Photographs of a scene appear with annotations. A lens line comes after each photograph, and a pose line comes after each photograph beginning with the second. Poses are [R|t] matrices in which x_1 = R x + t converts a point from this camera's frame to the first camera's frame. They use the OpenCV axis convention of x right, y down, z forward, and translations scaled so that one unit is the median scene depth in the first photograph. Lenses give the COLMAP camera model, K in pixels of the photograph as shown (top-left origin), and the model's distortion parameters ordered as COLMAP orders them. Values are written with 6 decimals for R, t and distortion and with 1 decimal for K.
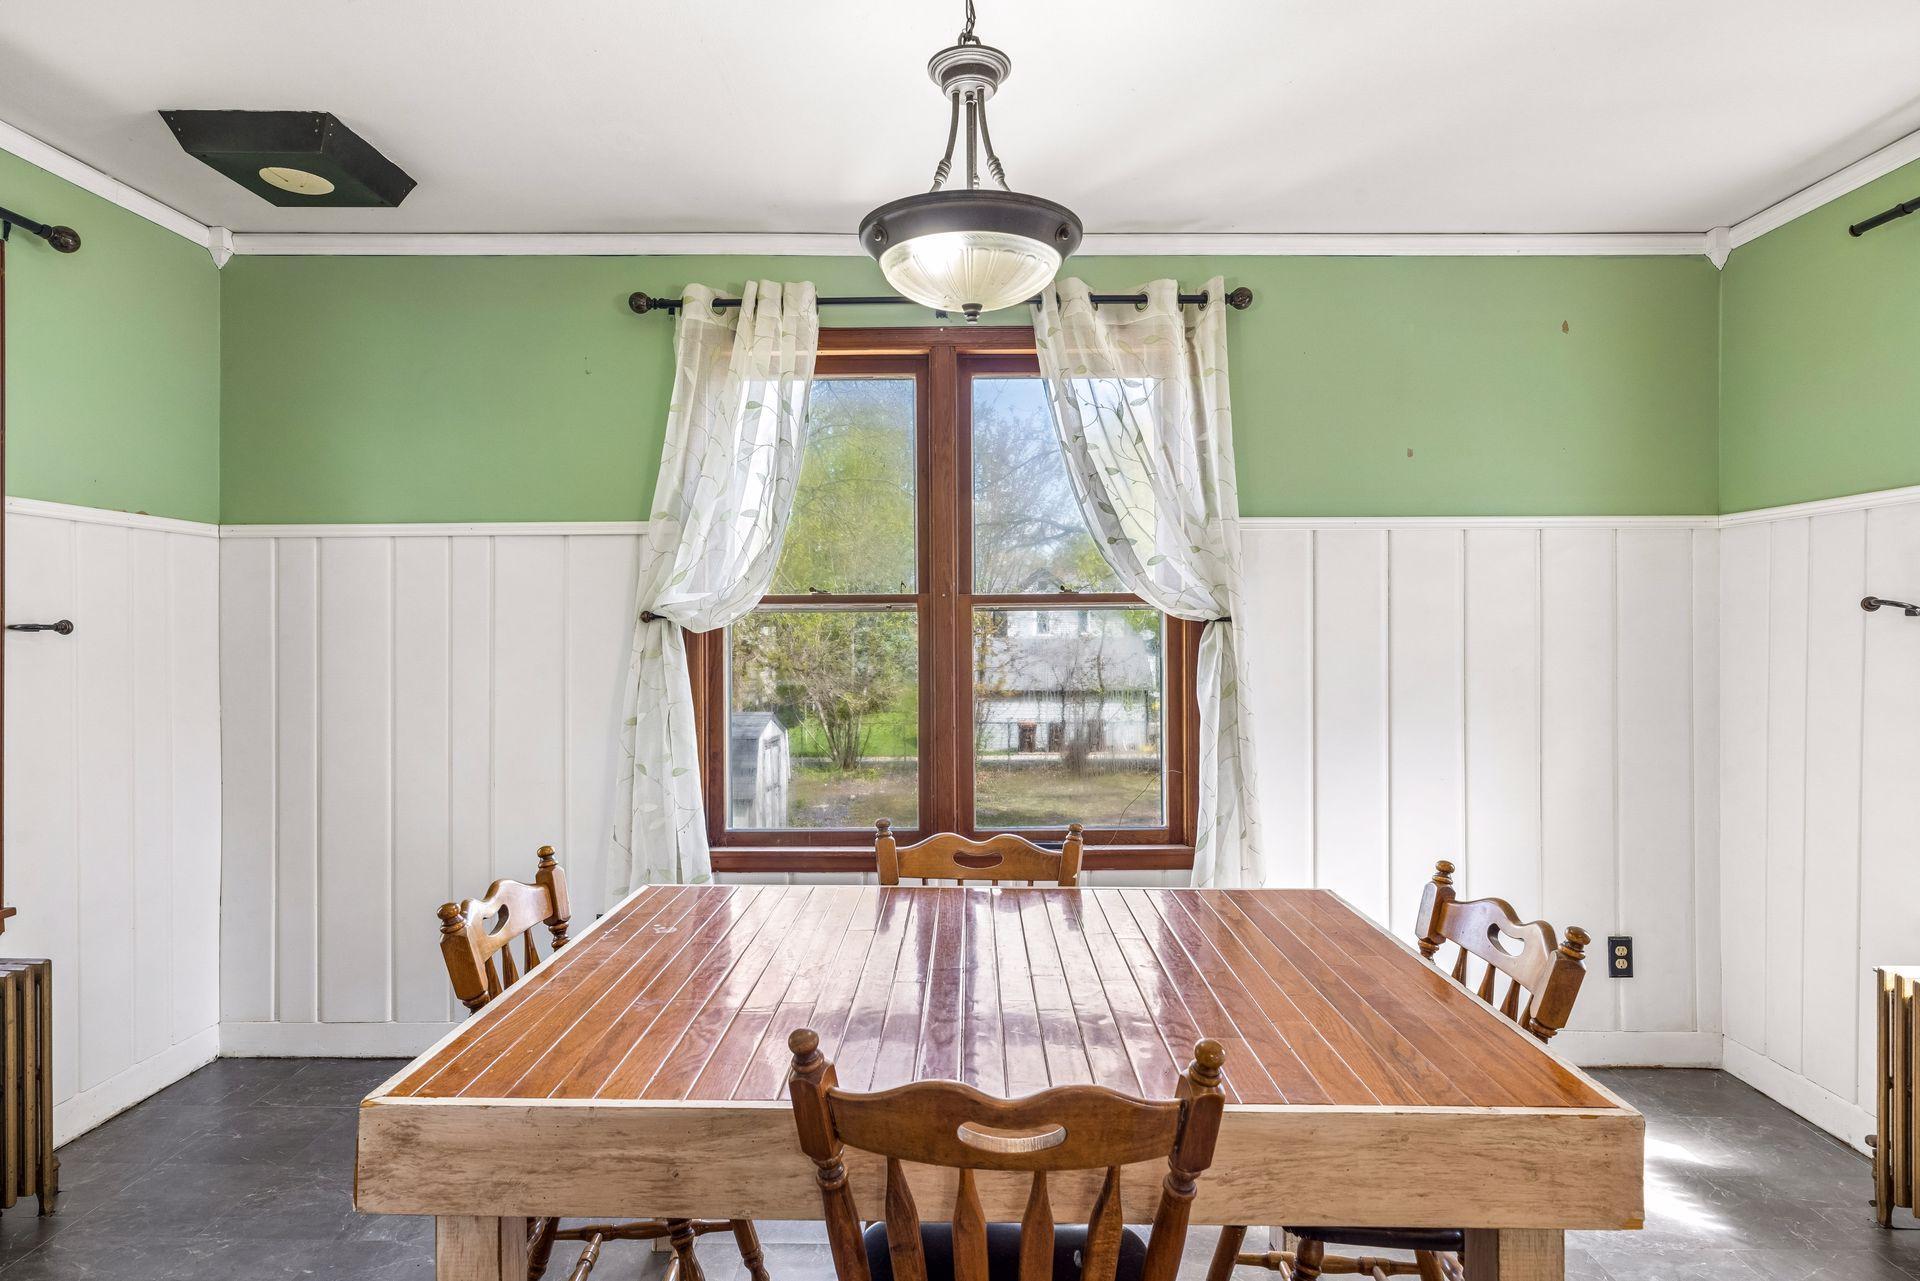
lens RADIAL K [[988.4, 0, 952.4], [0, 988.4, 637.8], [0, 0, 1]] dist [0.000738, -0.000267]
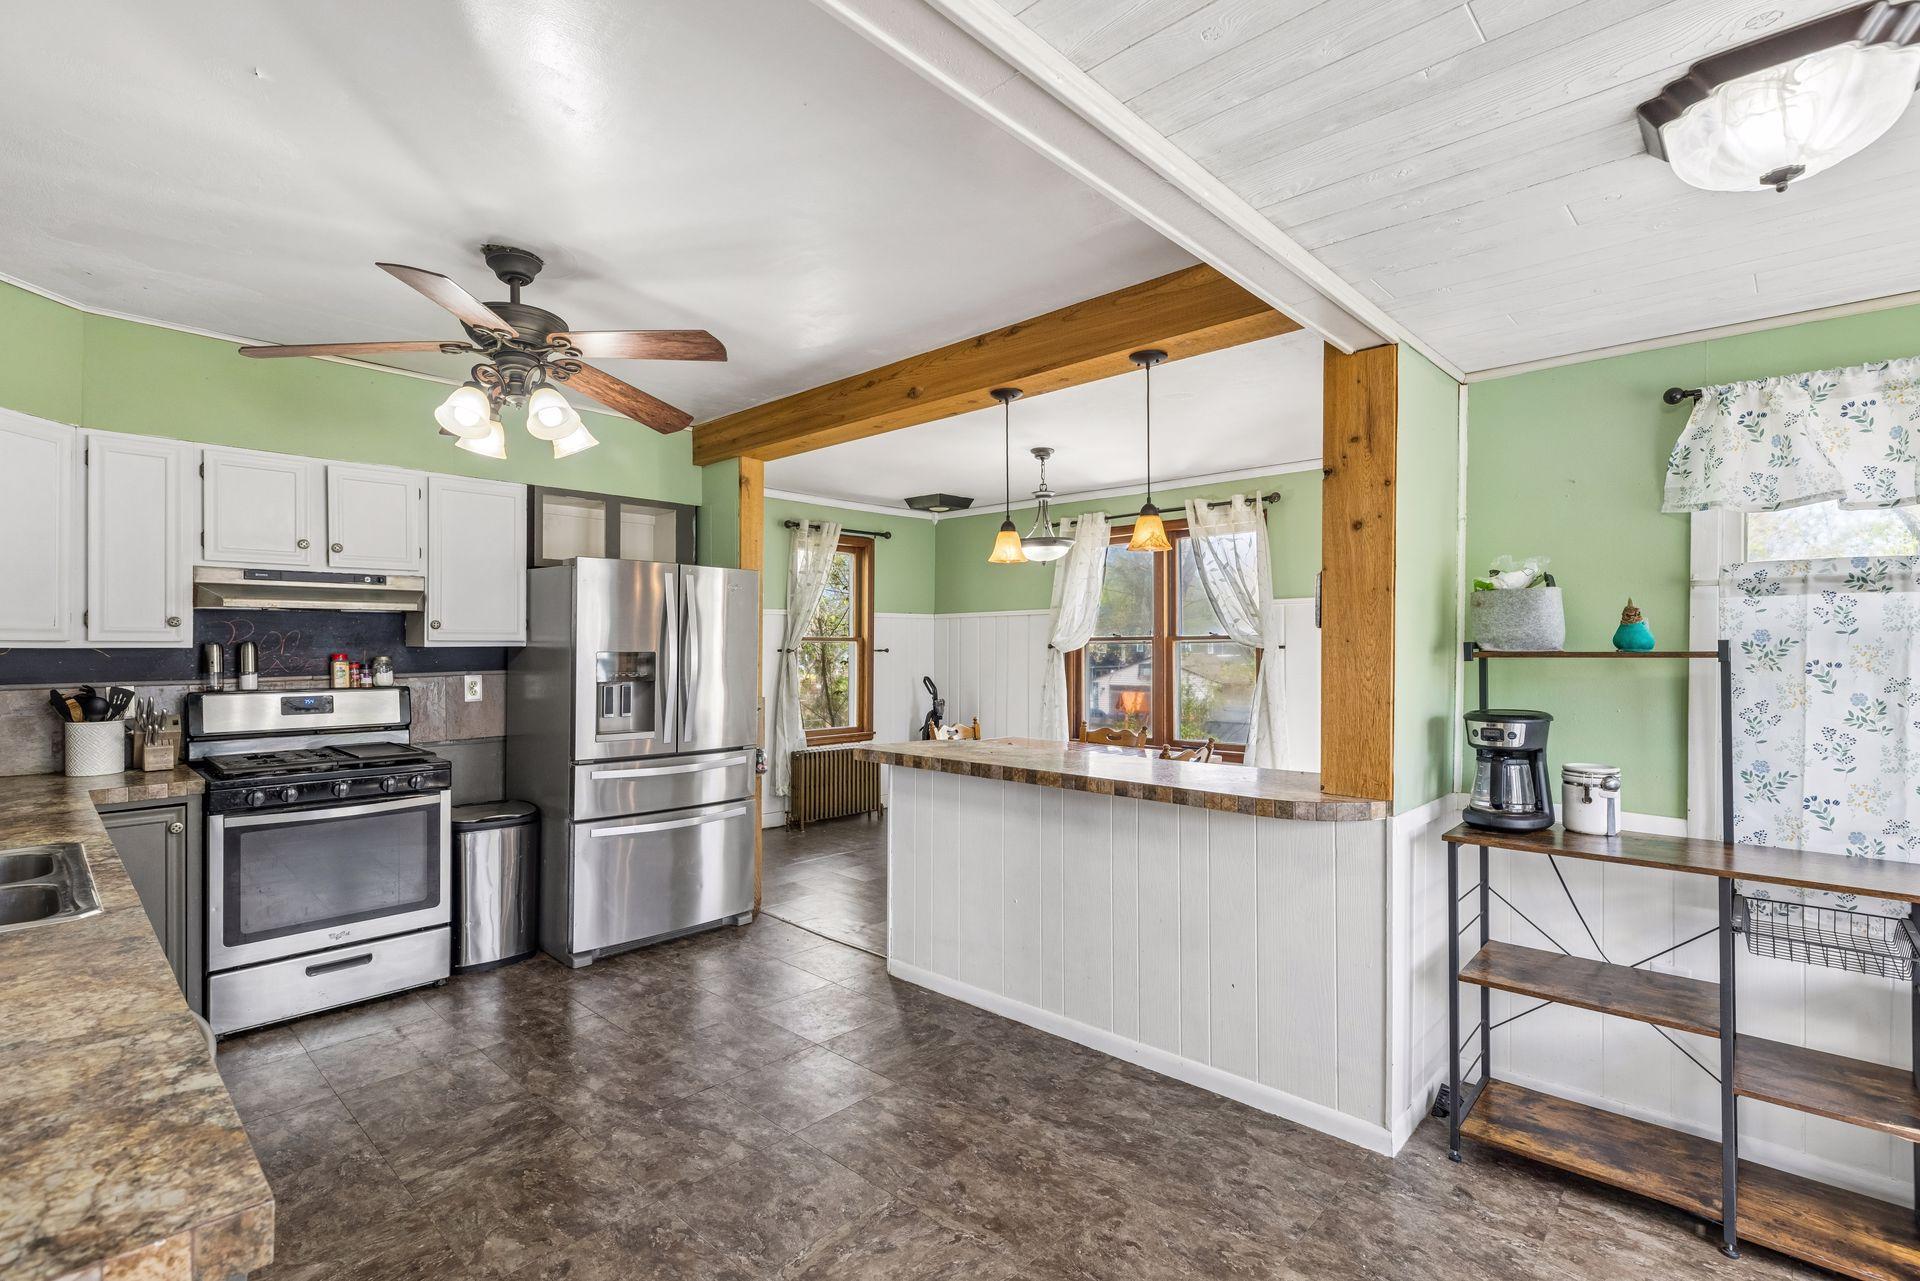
lens RADIAL K [[886.4, 0, 957.7], [0, 886.4, 647.1], [0, 0, 1]] dist [0.000413, 0.000006]
pose [[0.737991, -0.000772, -0.674811, 1.058010], [-0.007270, 0.999932, -0.009094, 0.002628], [0.674772, 0.011617, 0.737935, -0.854297]]
